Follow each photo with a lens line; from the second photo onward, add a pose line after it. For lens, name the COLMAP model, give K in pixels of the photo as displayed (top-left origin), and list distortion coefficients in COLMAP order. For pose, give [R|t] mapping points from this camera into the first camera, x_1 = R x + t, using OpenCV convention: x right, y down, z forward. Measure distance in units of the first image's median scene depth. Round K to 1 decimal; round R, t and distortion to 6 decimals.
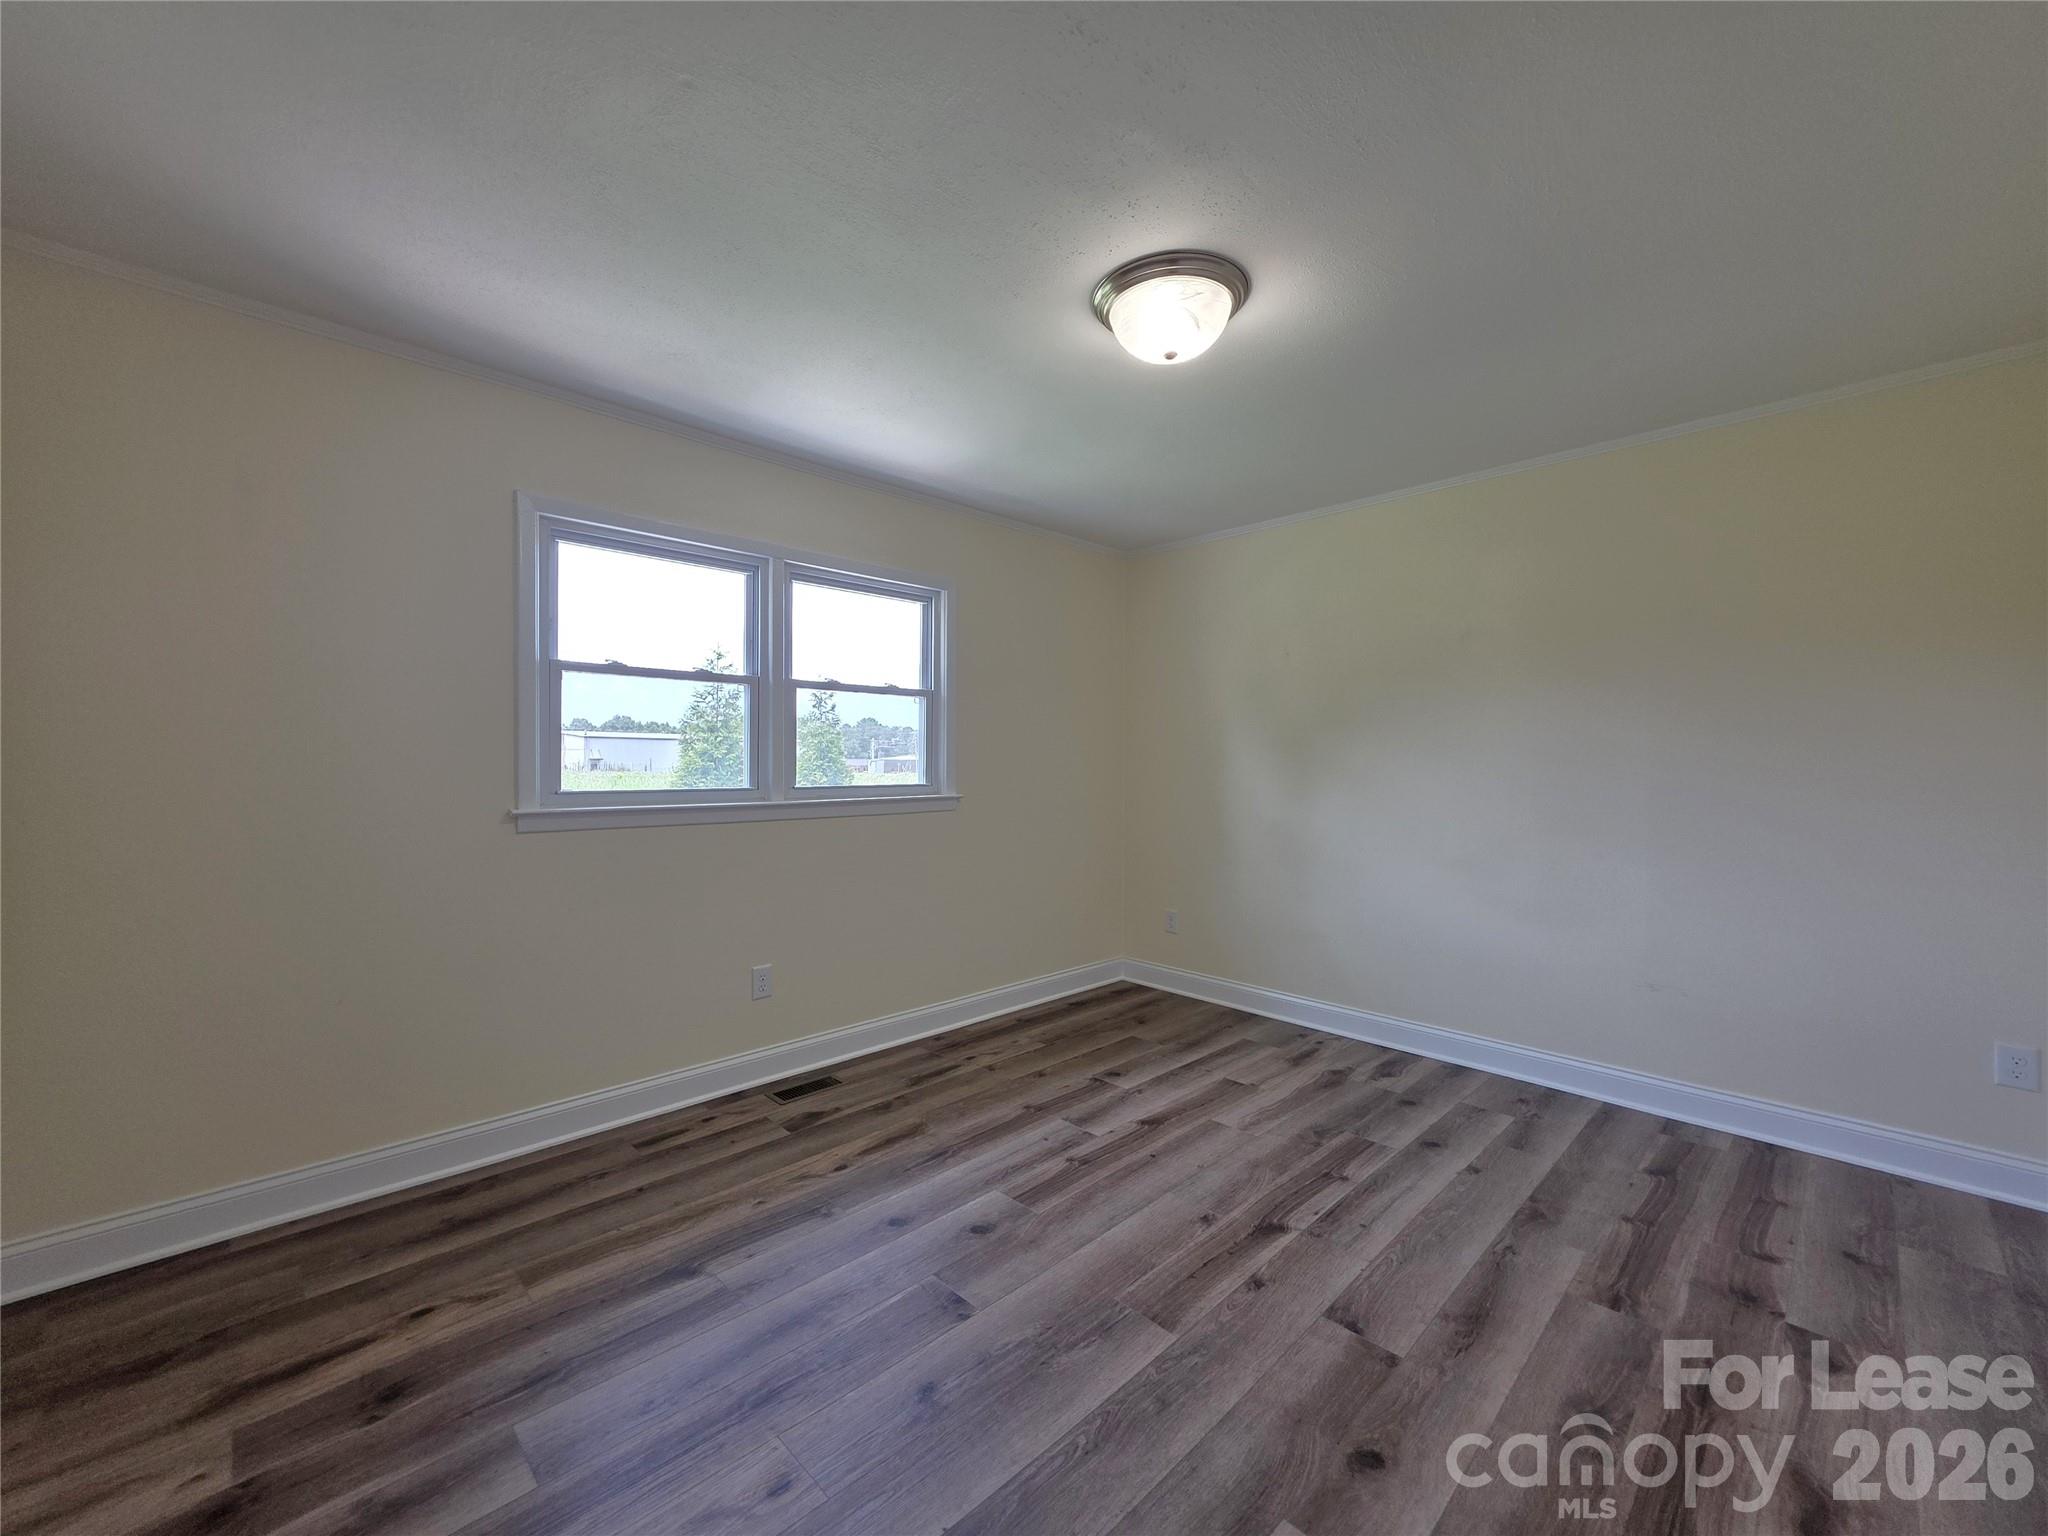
lens RADIAL K [[817.9, 0, 1024.9], [0, 817.9, 764.6], [0, 0, 1]] dist [-0.000707, -0.000170]
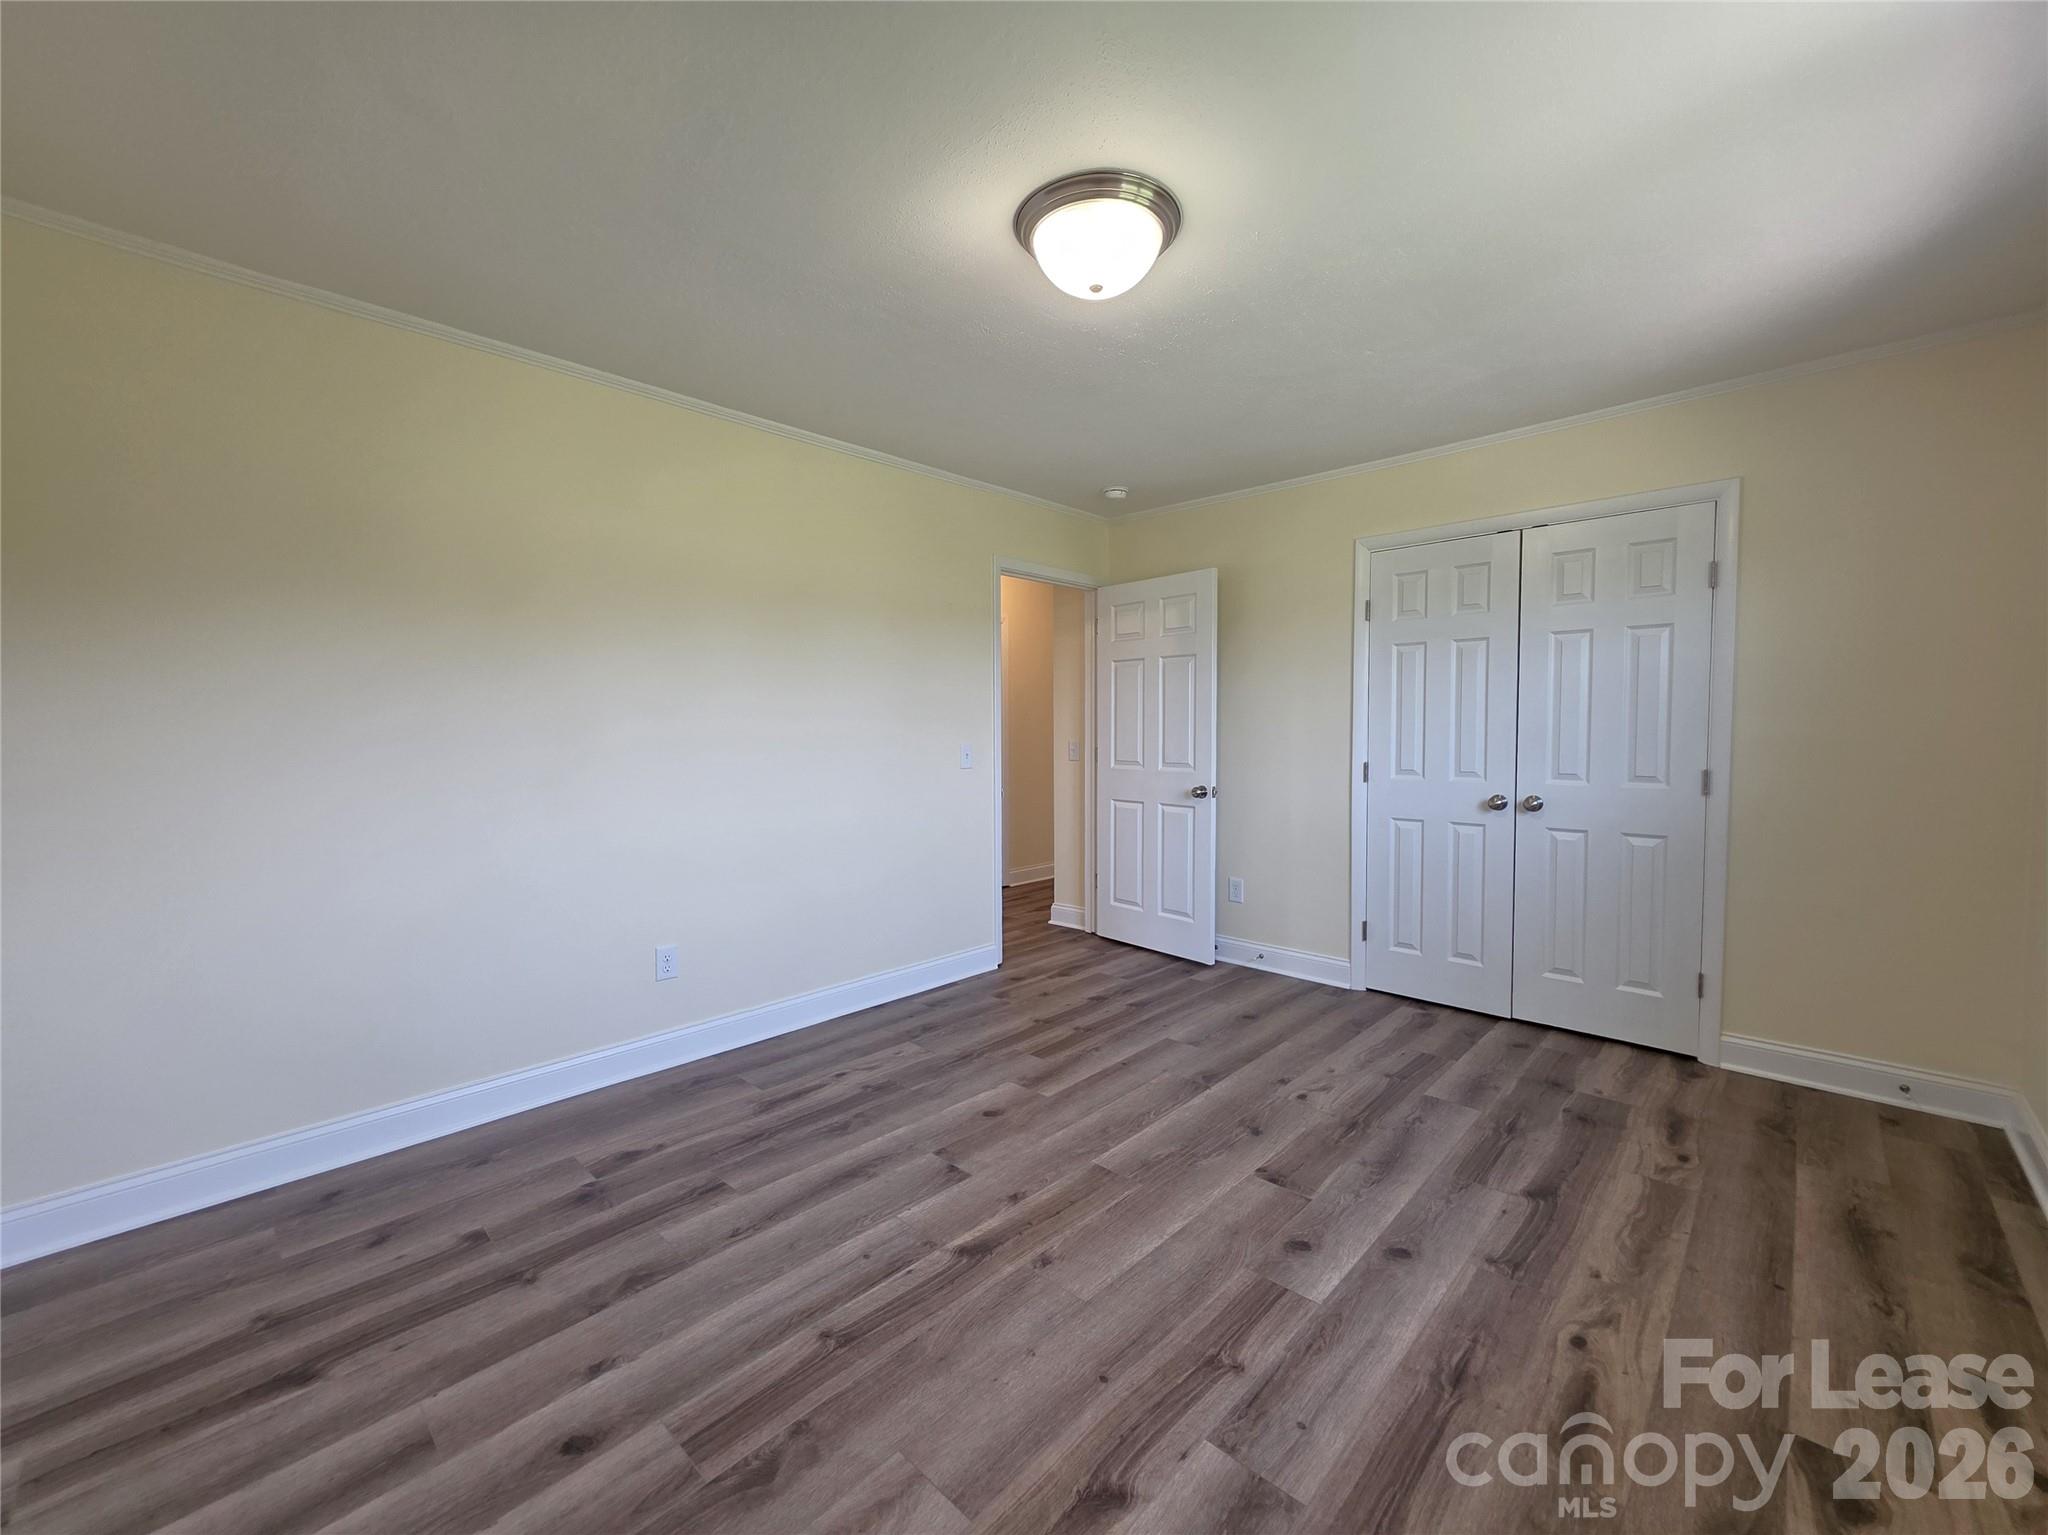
lens RADIAL K [[817.9, 0, 1023.2], [0, 817.9, 763.6], [0, 0, 1]] dist [-0.000707, -0.000170]
pose [[-0.999364, 0.000913, -0.035660, 0.281190], [-0.000669, 0.999017, 0.044334, 0.002169], [0.035666, 0.044330, -0.998380, 1.873355]]
